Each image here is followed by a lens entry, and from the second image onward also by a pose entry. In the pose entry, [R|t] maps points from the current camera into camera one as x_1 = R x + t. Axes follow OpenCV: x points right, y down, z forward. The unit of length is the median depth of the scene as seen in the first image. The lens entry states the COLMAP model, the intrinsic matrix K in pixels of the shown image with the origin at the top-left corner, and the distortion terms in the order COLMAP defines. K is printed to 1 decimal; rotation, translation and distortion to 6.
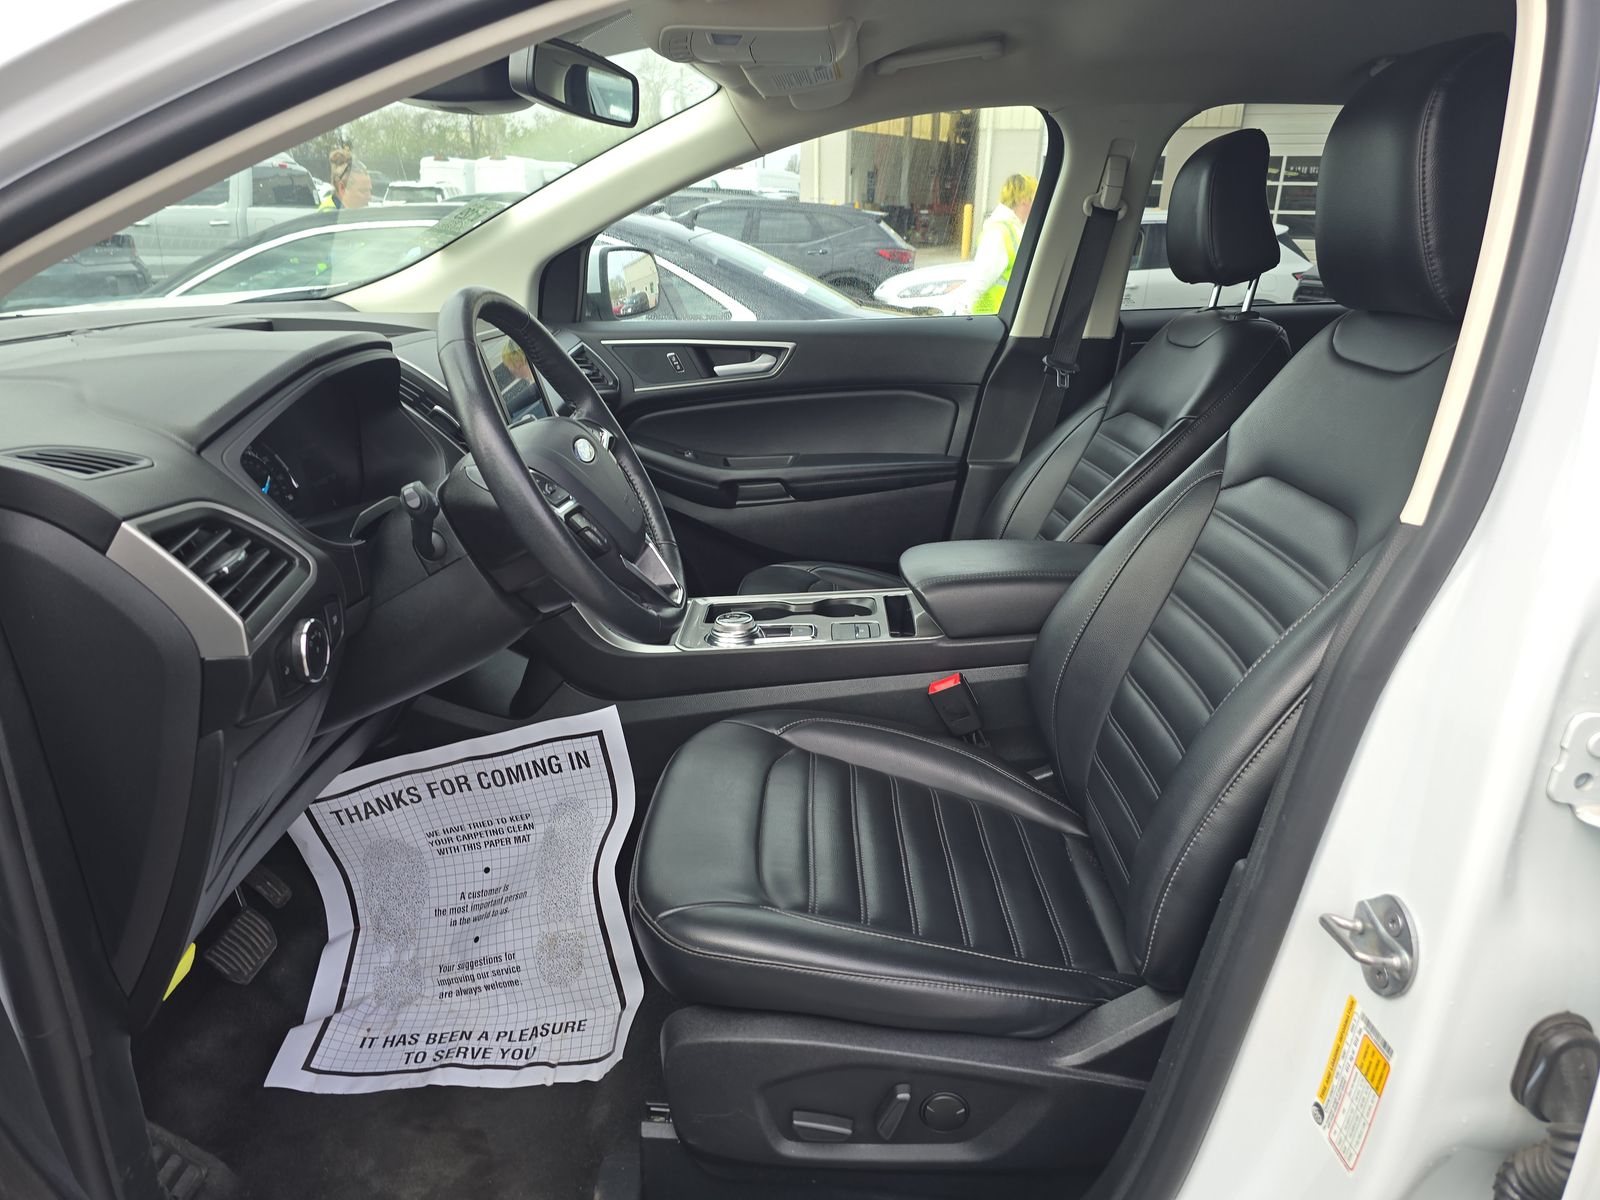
lens RADIAL K [[1089.5, 0, 799.0], [0, 1089.5, 609.7], [0, 0, 1]] dist [0.042602, -0.042978]
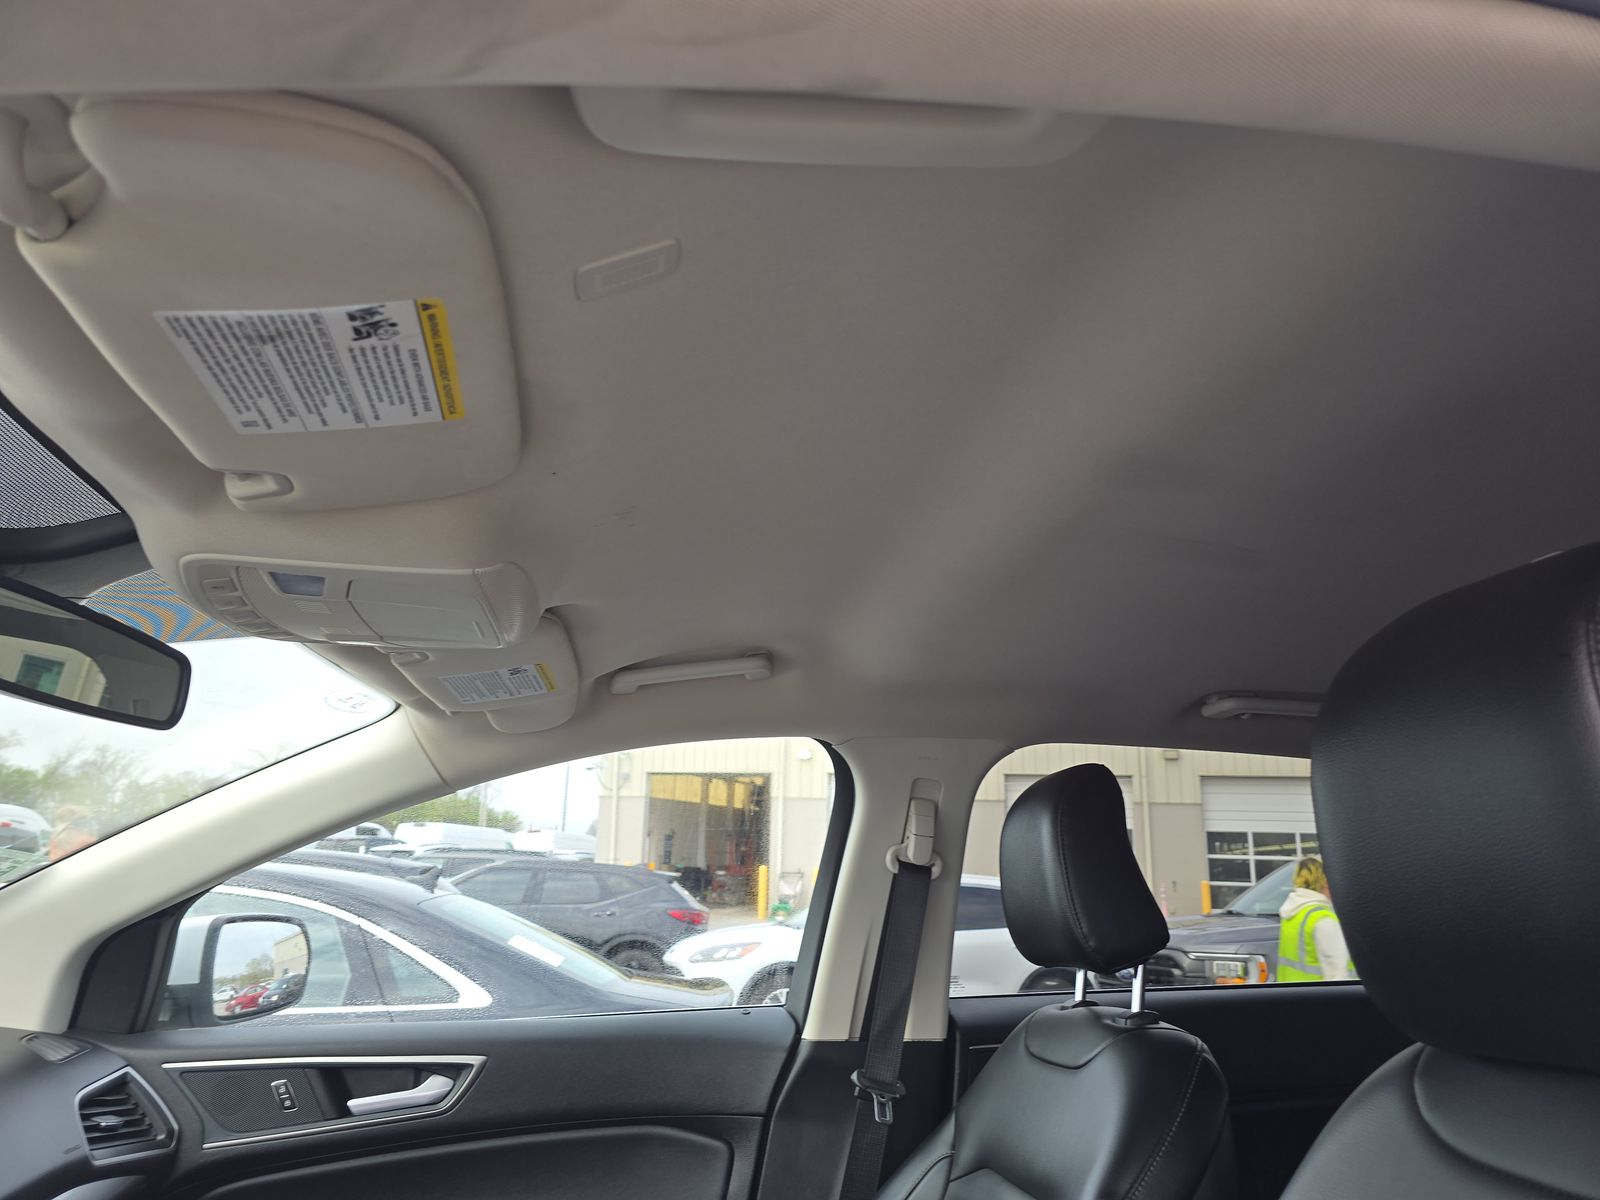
lens RADIAL K [[1089.5, 0, 807.1], [0, 1089.5, 599.9], [0, 0, 1]] dist [0.042602, -0.042978]
pose [[0.983790, 0.047013, 0.173052, 0.050684], [0.057864, 0.830178, -0.554487, -0.078398], [-0.169732, 0.555512, 0.814001, 0.226434]]
